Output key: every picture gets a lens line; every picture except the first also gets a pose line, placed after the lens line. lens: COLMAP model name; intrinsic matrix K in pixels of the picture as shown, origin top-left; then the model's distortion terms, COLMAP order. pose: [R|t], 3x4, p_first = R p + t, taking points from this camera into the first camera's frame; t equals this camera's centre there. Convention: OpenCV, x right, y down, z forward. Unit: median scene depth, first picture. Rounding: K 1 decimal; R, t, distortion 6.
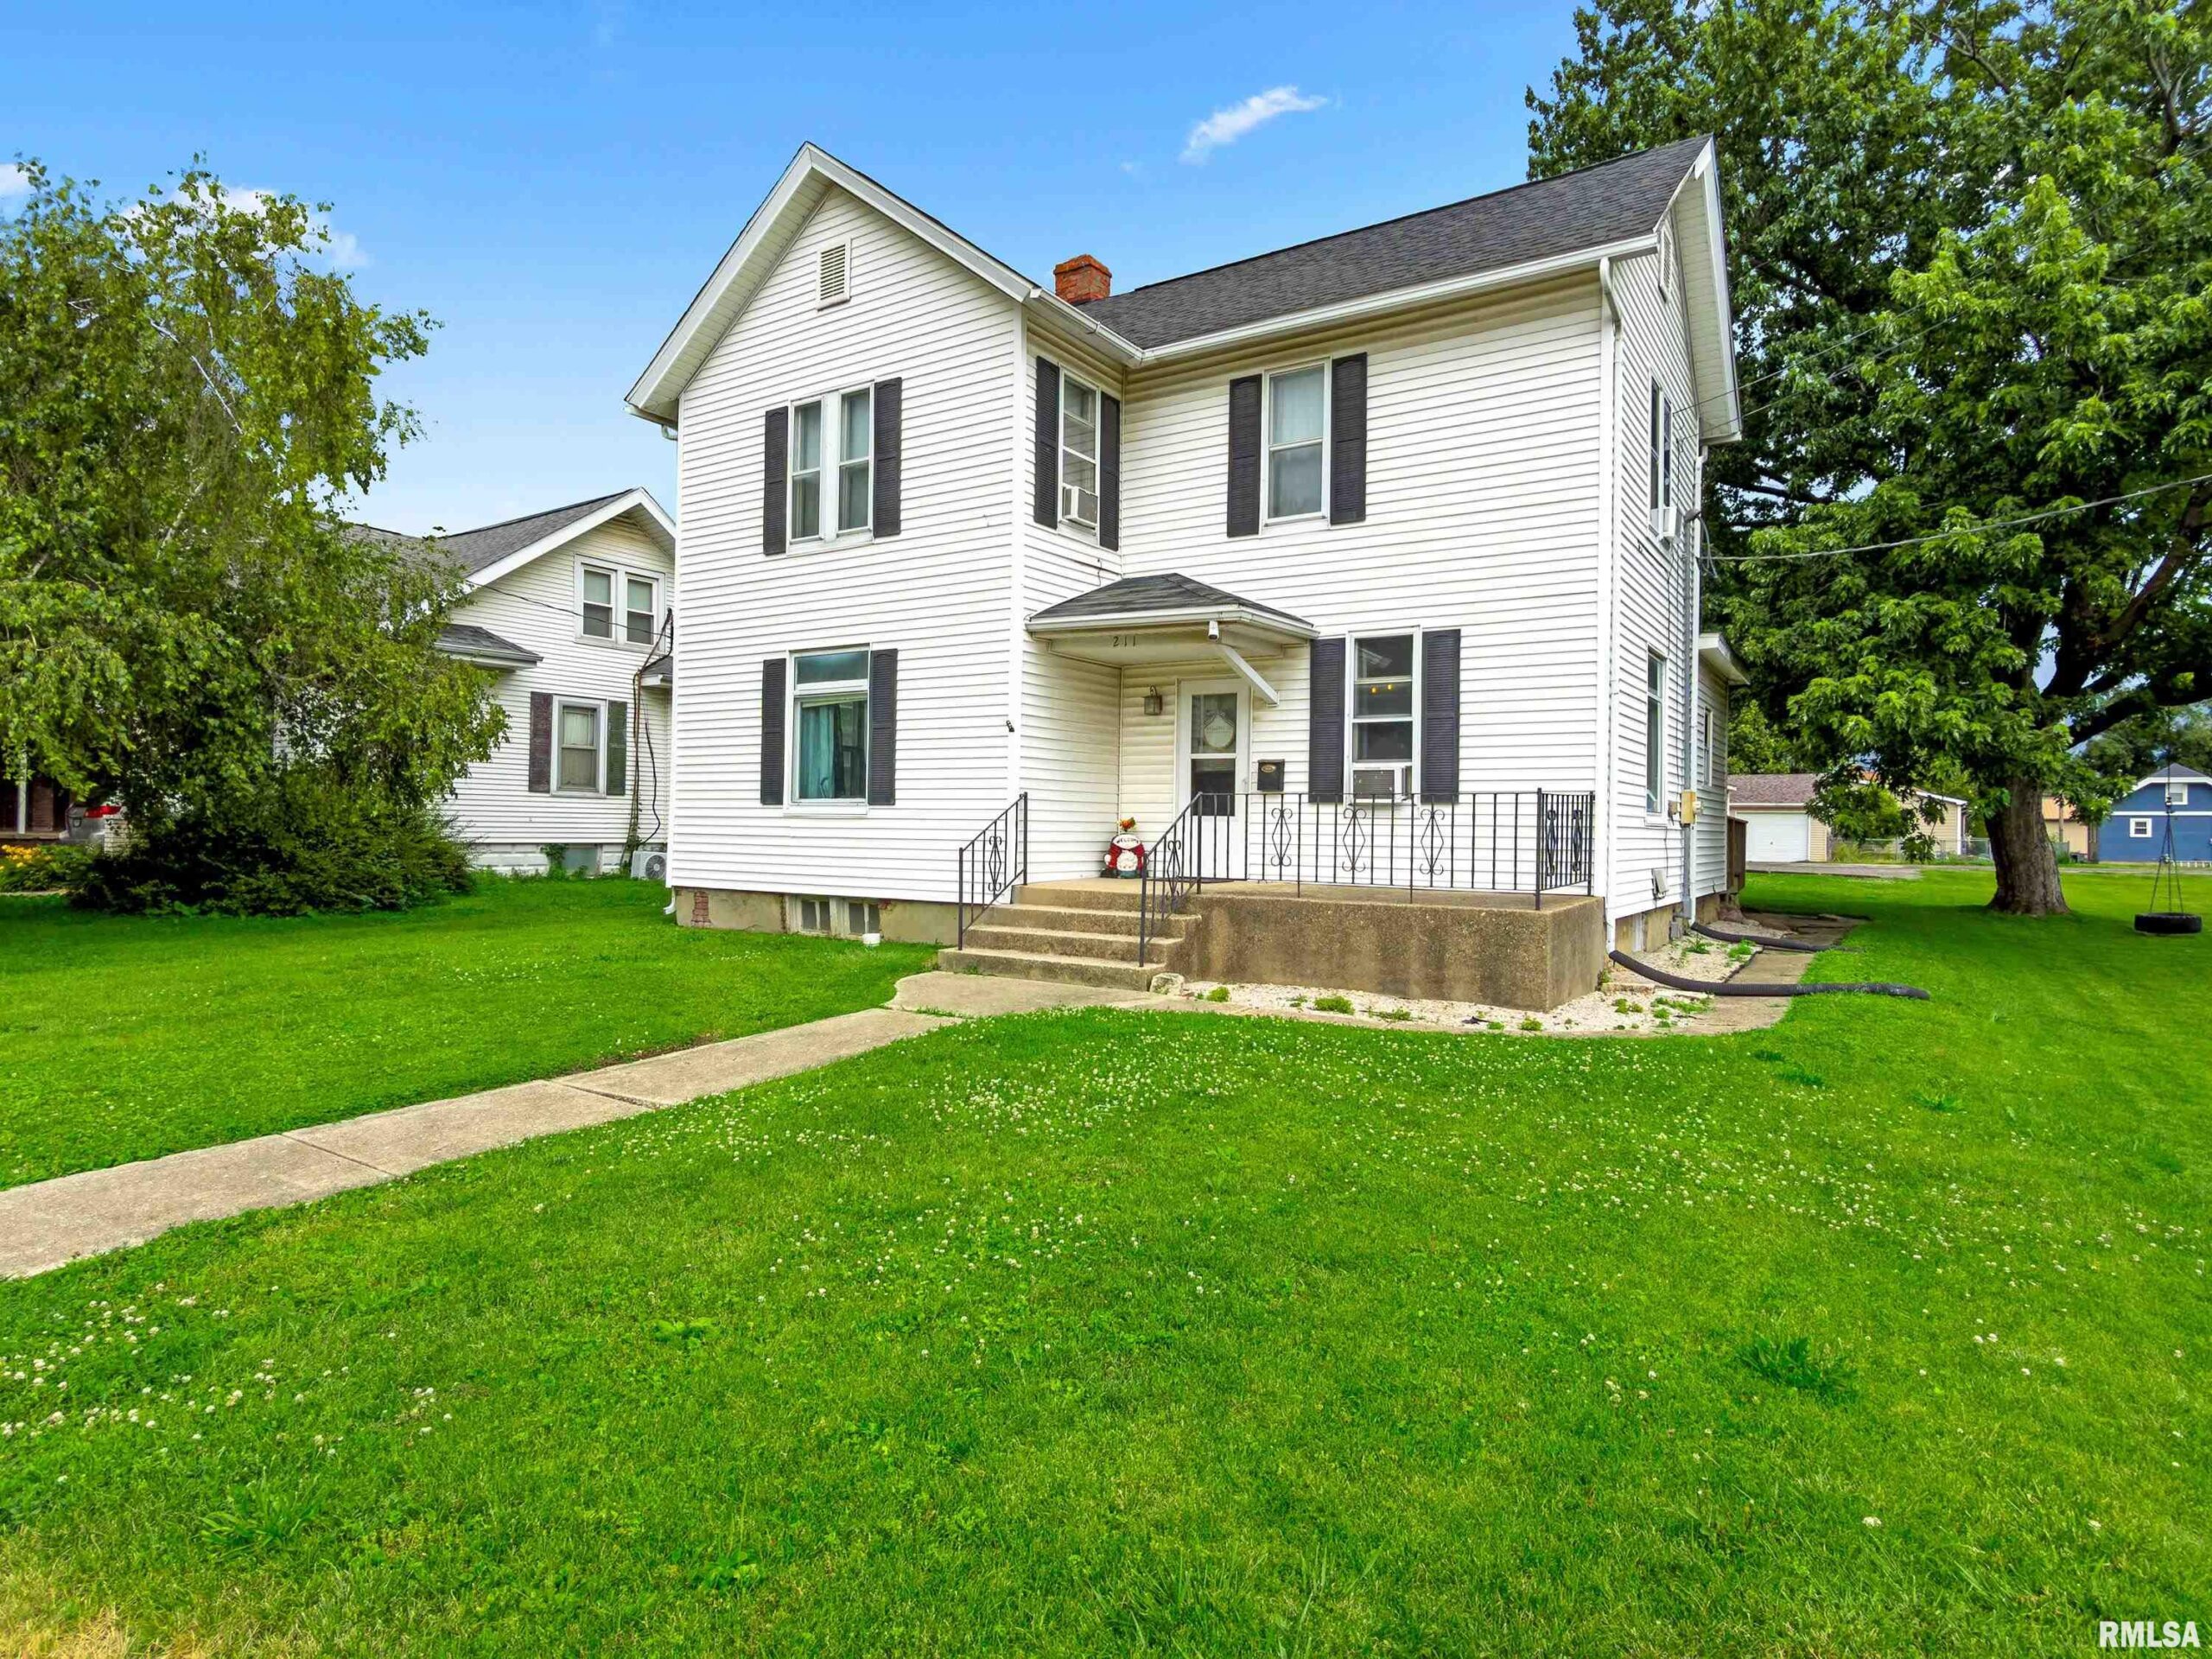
lens RADIAL K [[1220.7, 0, 1106.8], [0, 1220.7, 822.8], [0, 0, 1]] dist [-0.000160, -0.000004]
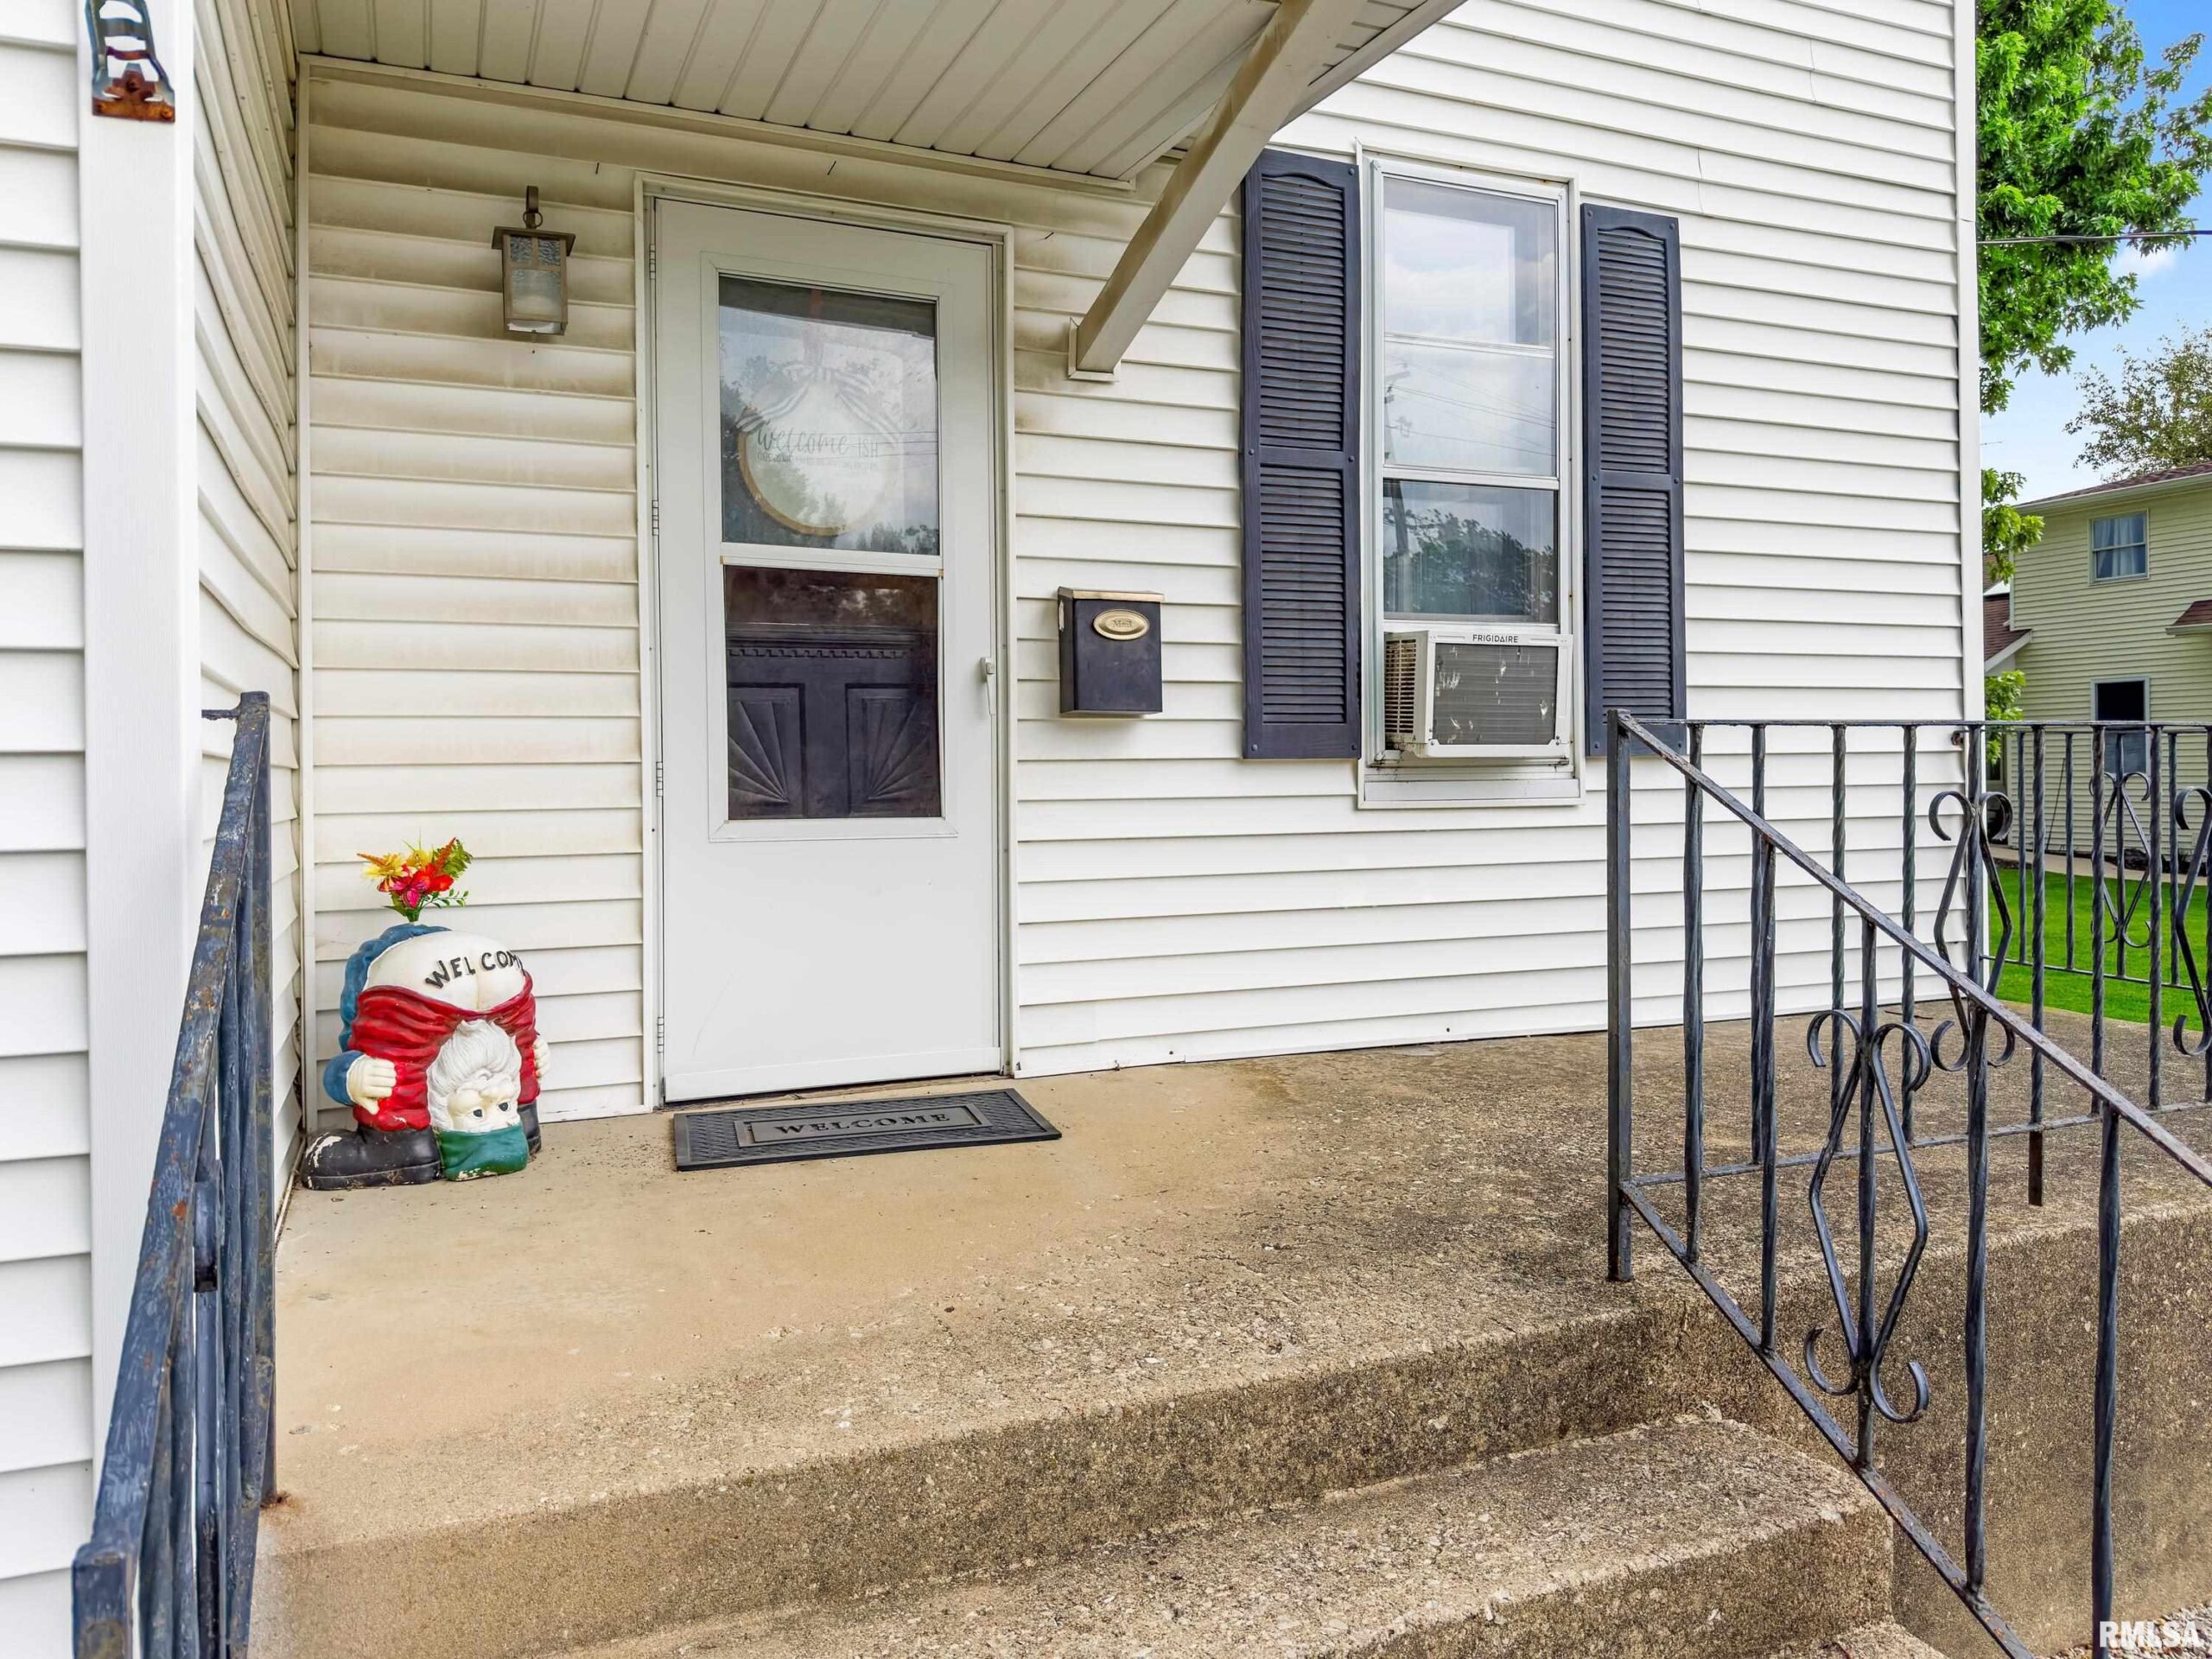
lens RADIAL K [[1576.2, 0, 1104.3], [0, 1576.2, 821.8], [0, 0, 1]] dist [0.011118, 0.000723]
pose [[0.544491, -0.046674, 0.837467, -0.143734], [0.018780, 0.998879, 0.043459, -0.018378], [-0.838556, -0.007935, 0.544757, 0.832357]]
